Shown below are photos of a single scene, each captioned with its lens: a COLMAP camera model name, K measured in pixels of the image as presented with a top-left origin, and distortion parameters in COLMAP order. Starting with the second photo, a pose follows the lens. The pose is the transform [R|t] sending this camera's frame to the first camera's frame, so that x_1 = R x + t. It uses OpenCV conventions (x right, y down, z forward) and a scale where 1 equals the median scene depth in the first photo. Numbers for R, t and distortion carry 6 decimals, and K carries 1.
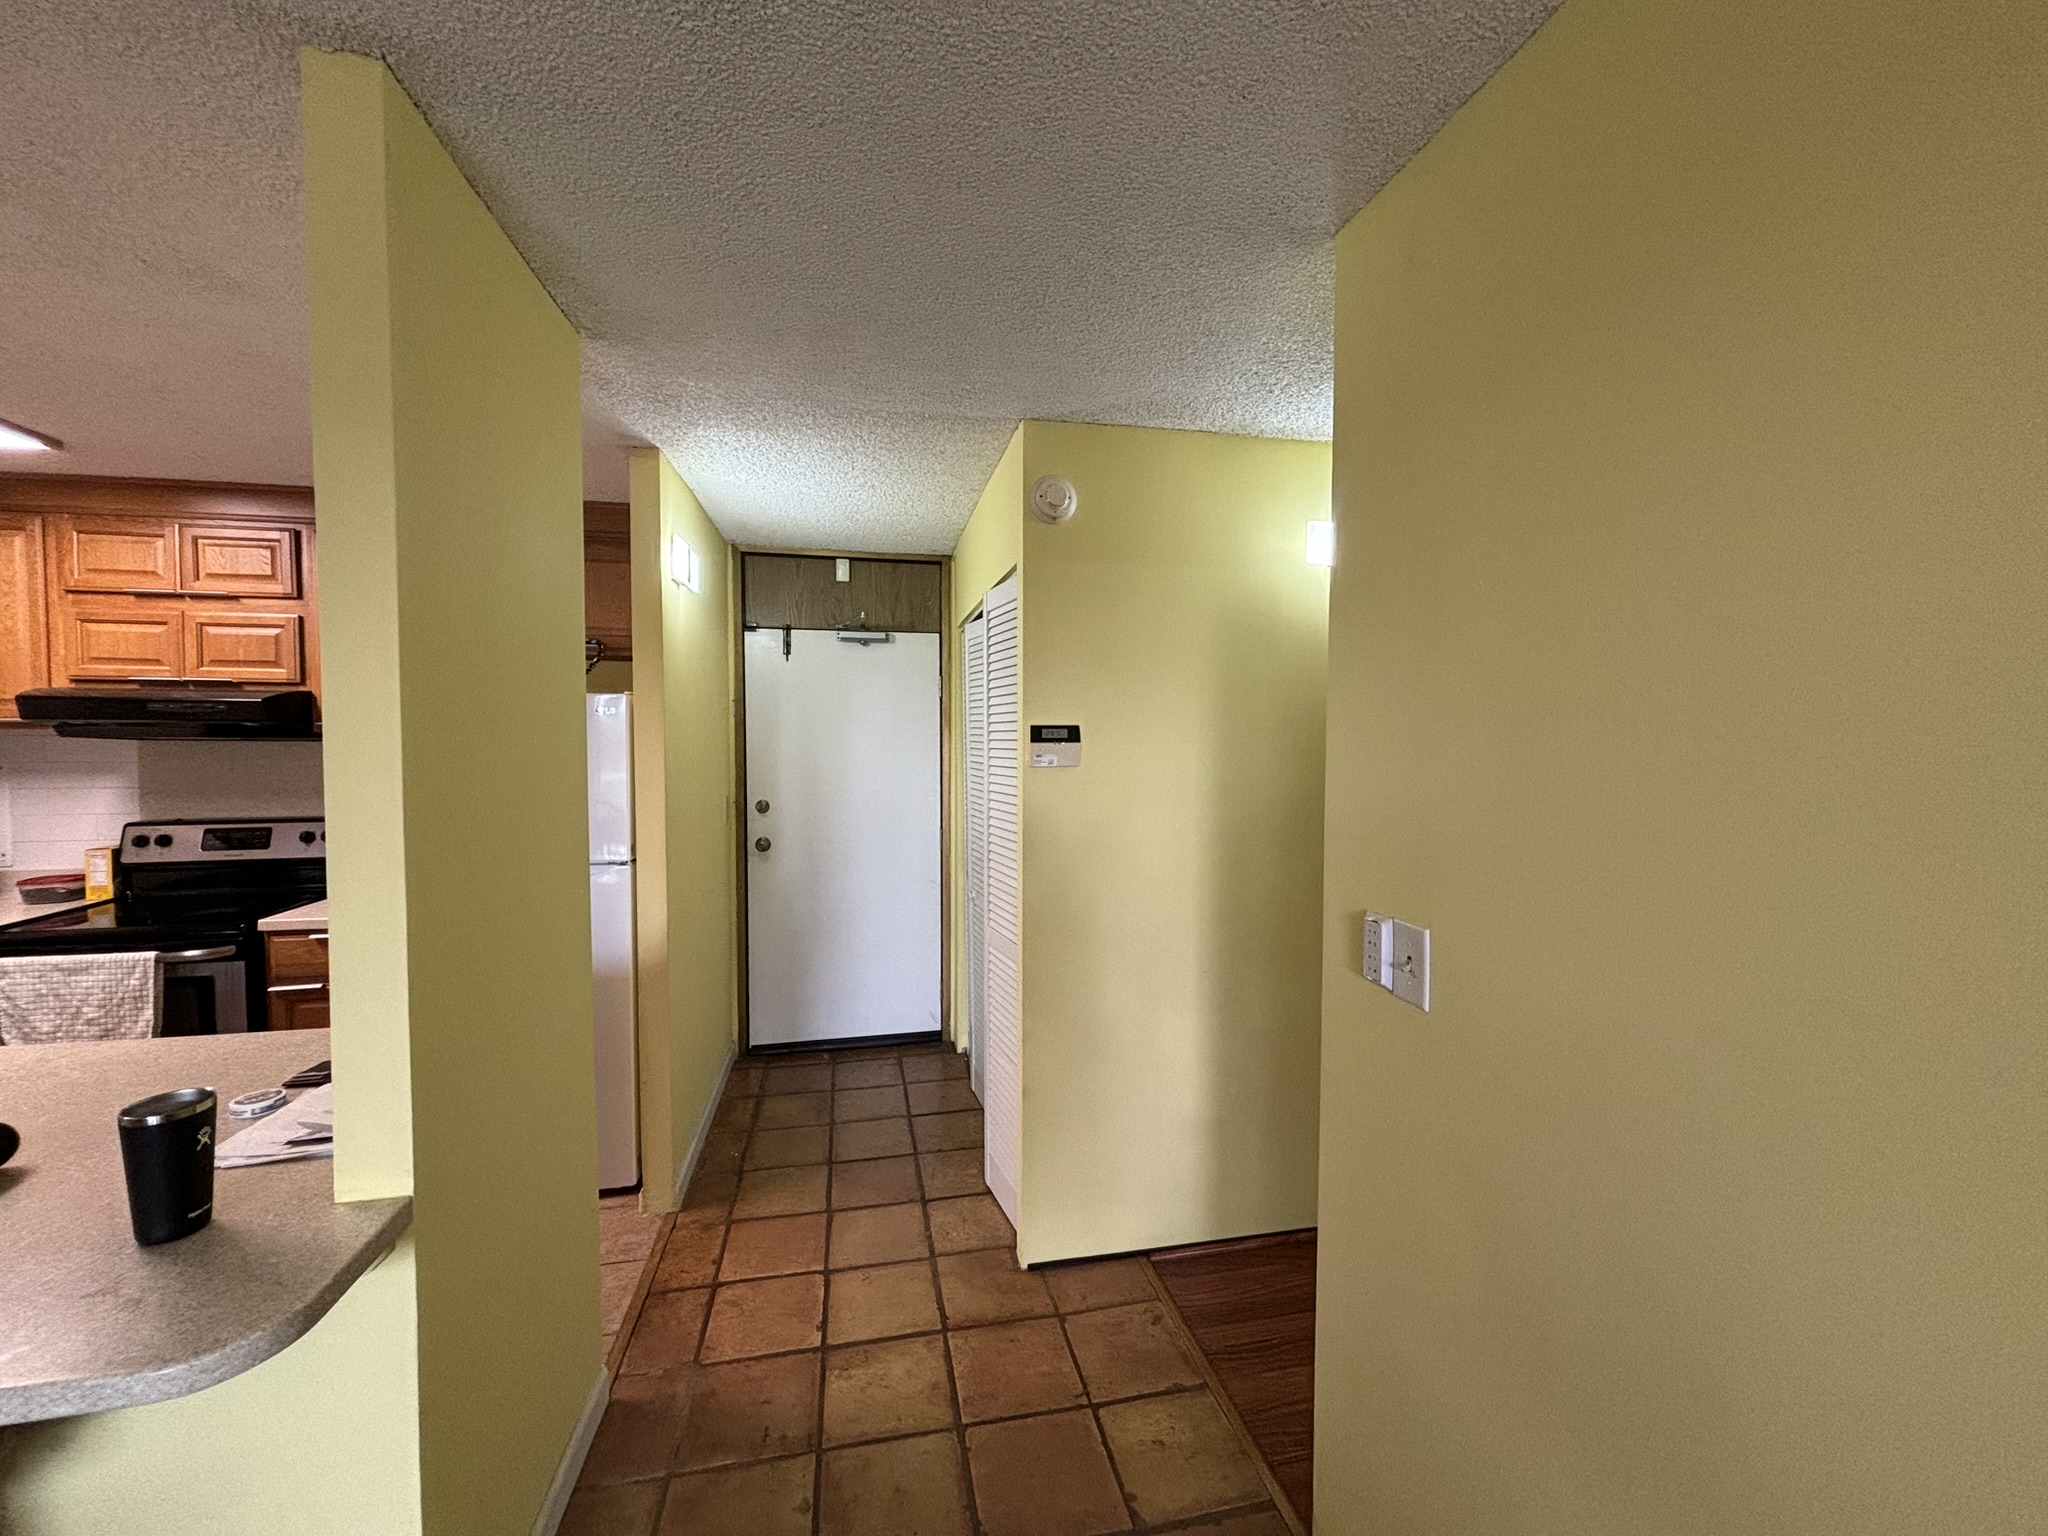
lens RADIAL K [[807.2, 0, 1015.0], [0, 807.2, 765.6], [0, 0, 1]] dist [-0.001225, -0.000564]
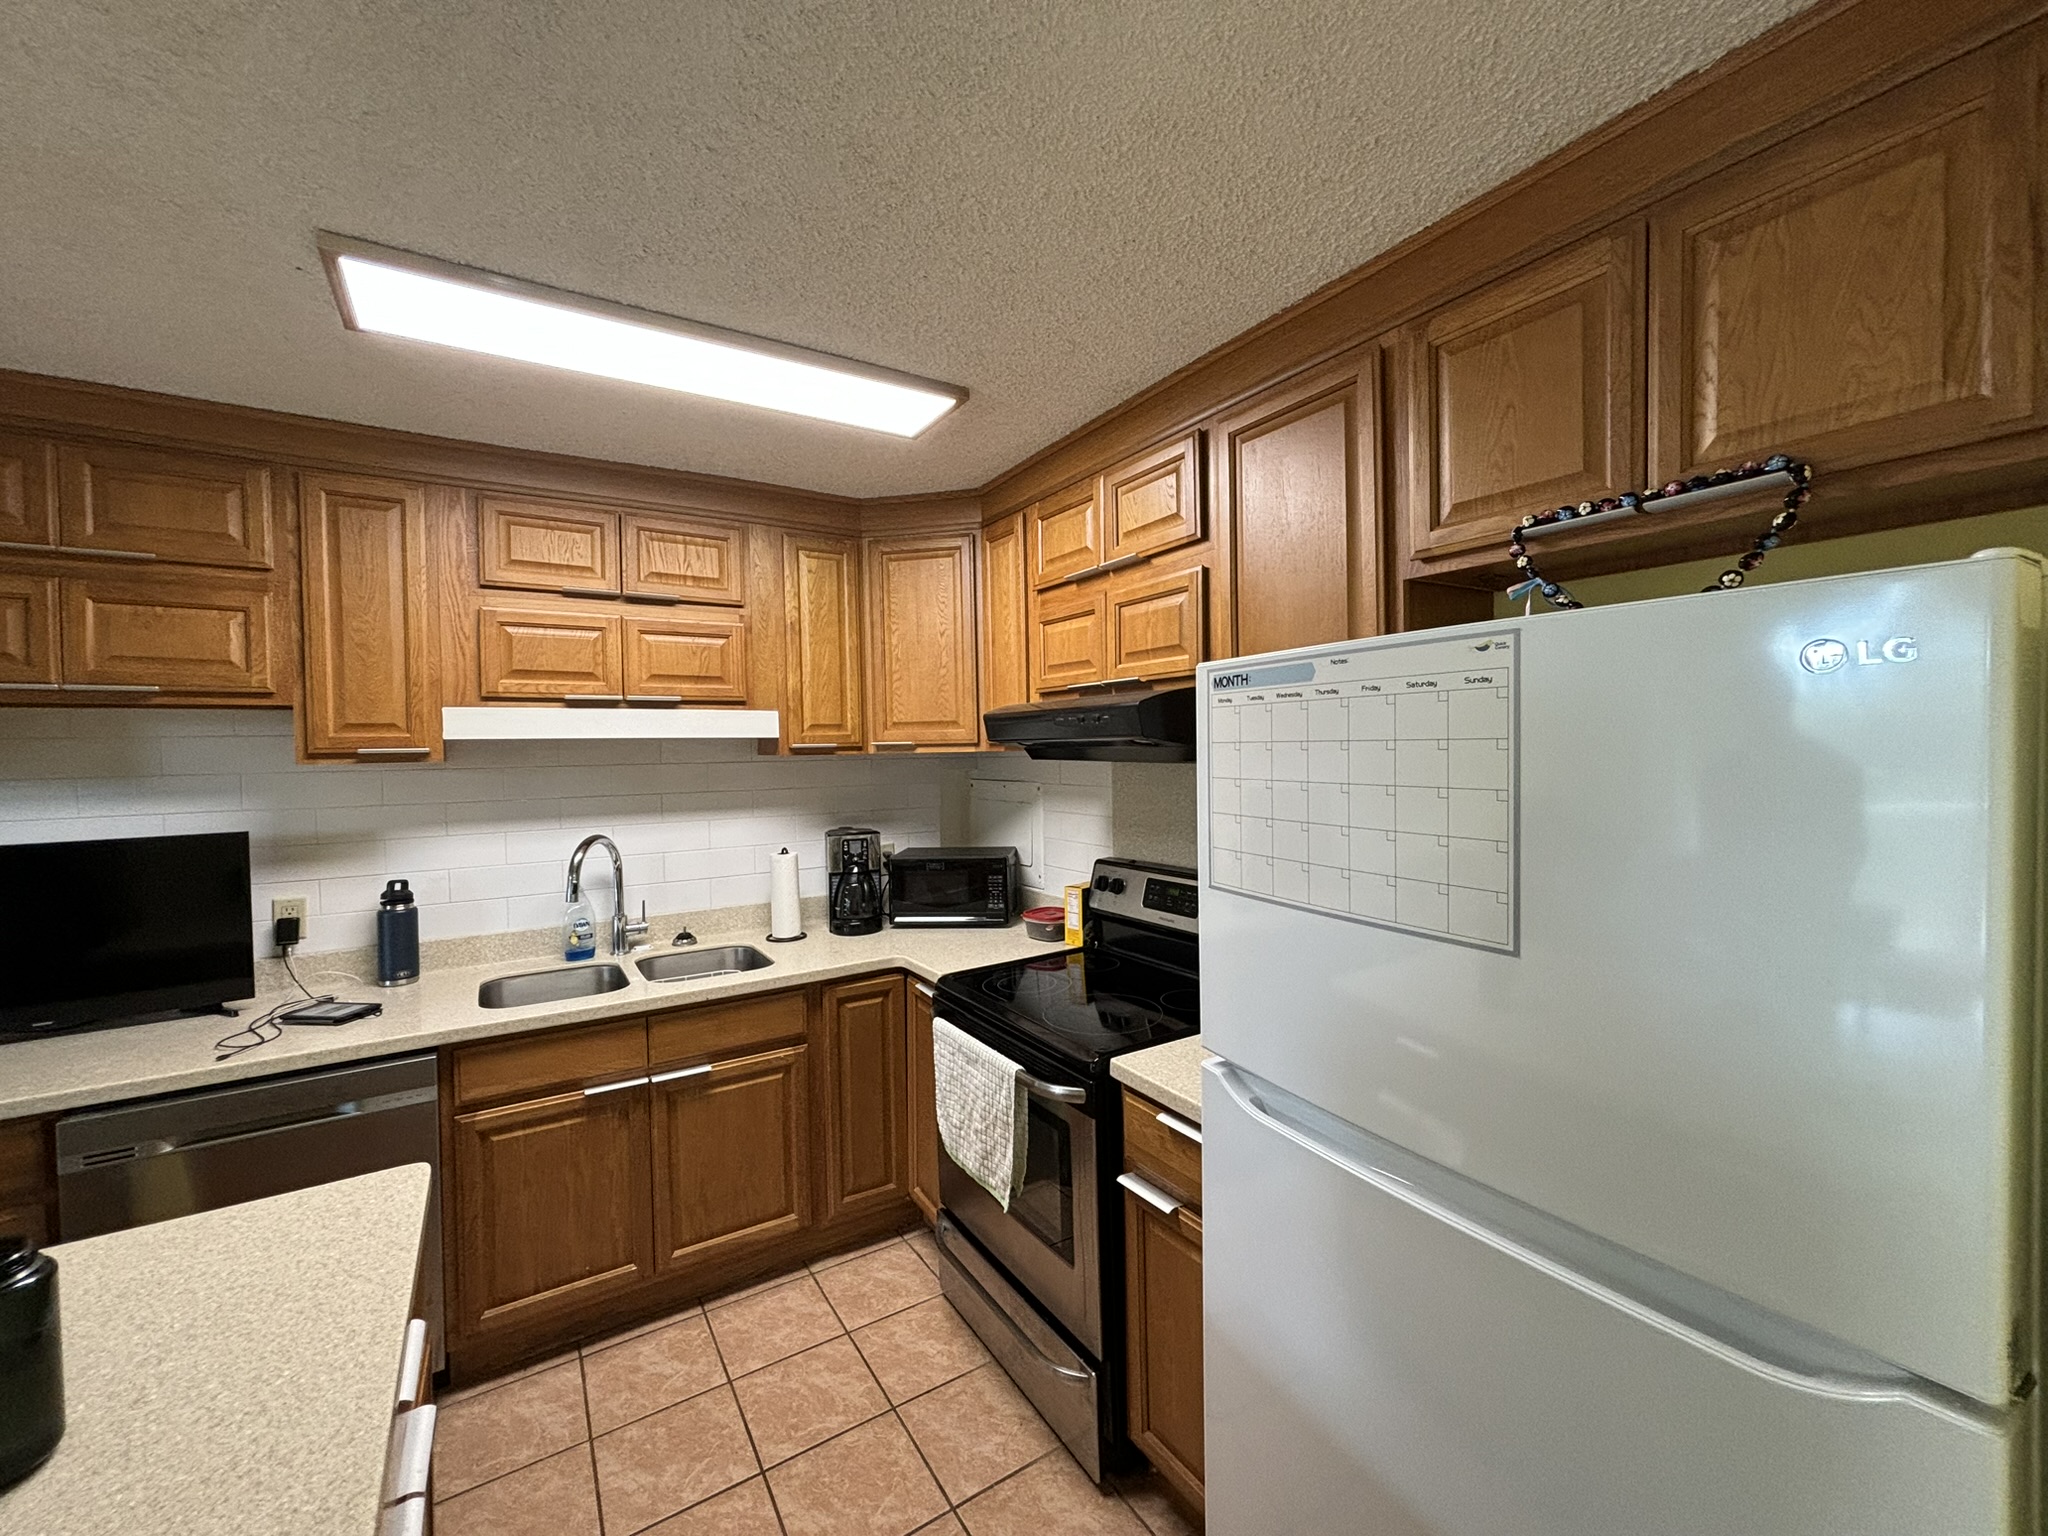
lens RADIAL K [[815.1, 0, 1019.8], [0, 815.1, 761.3], [0, 0, 1]] dist [-0.000385, -0.000041]
pose [[0.354310, 0.007975, -0.935094, -0.355570], [-0.014532, 0.999890, 0.003022, -0.035876], [0.935015, 0.012518, 0.354386, 0.663647]]
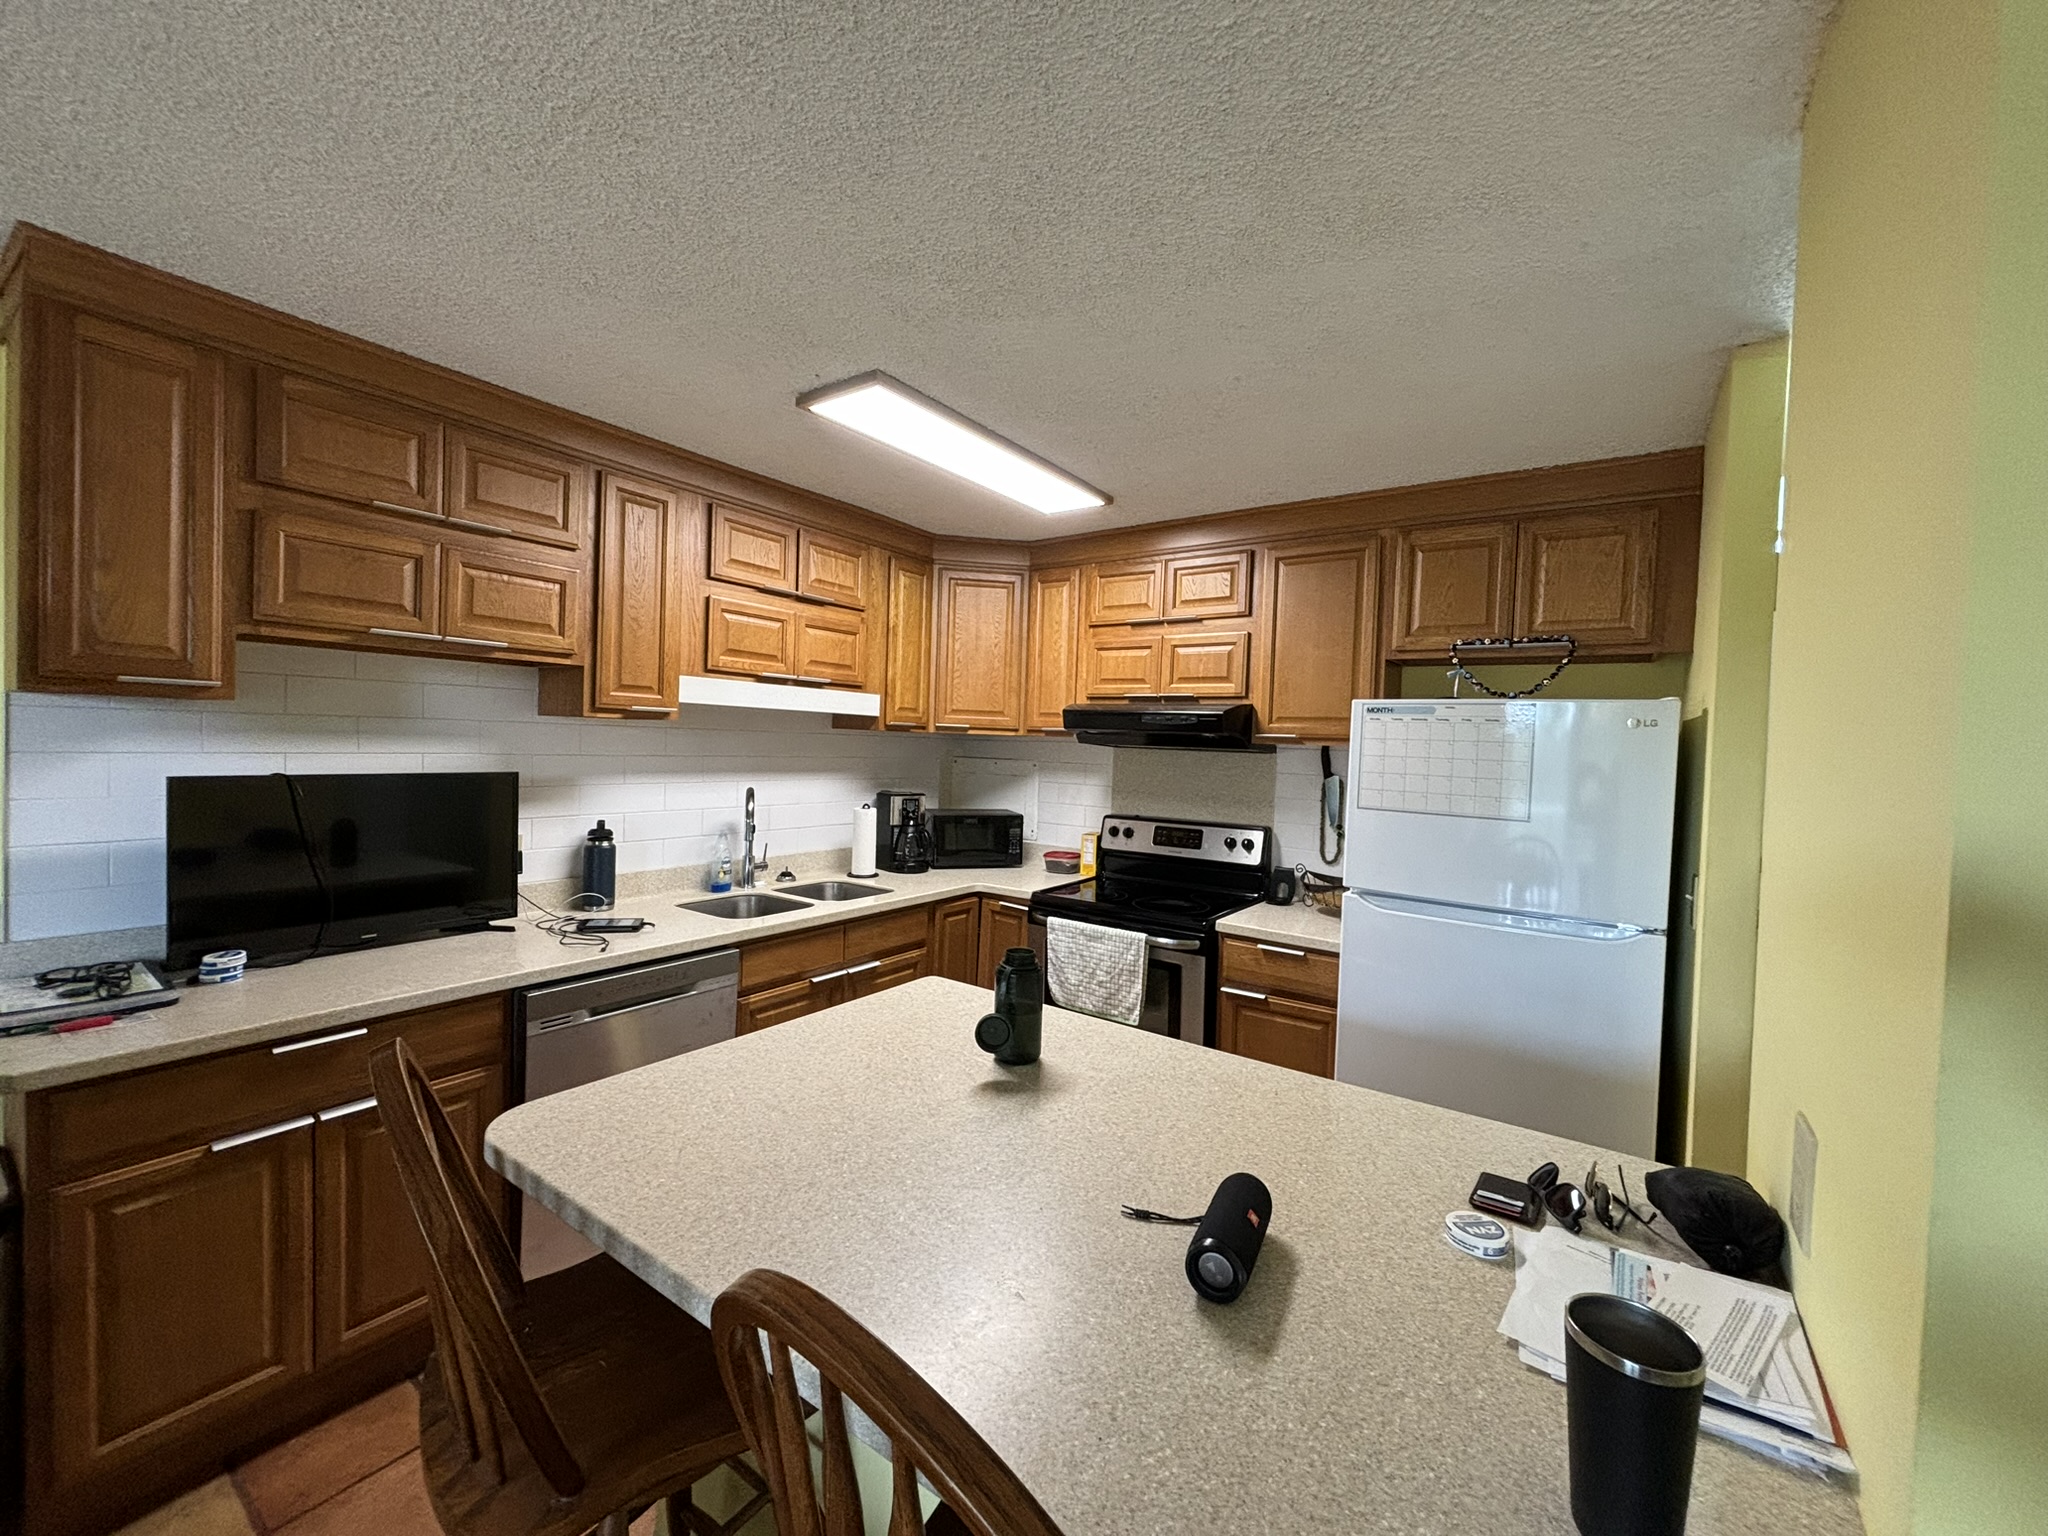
lens RADIAL K [[807.2, 0, 1015.0], [0, 807.2, 765.6], [0, 0, 1]] dist [-0.001225, -0.000564]
pose [[0.679969, 0.041393, -0.732072, -0.330937], [-0.057995, 0.998314, 0.002579, 0.001770], [0.730944, 0.040703, 0.681223, 0.074092]]
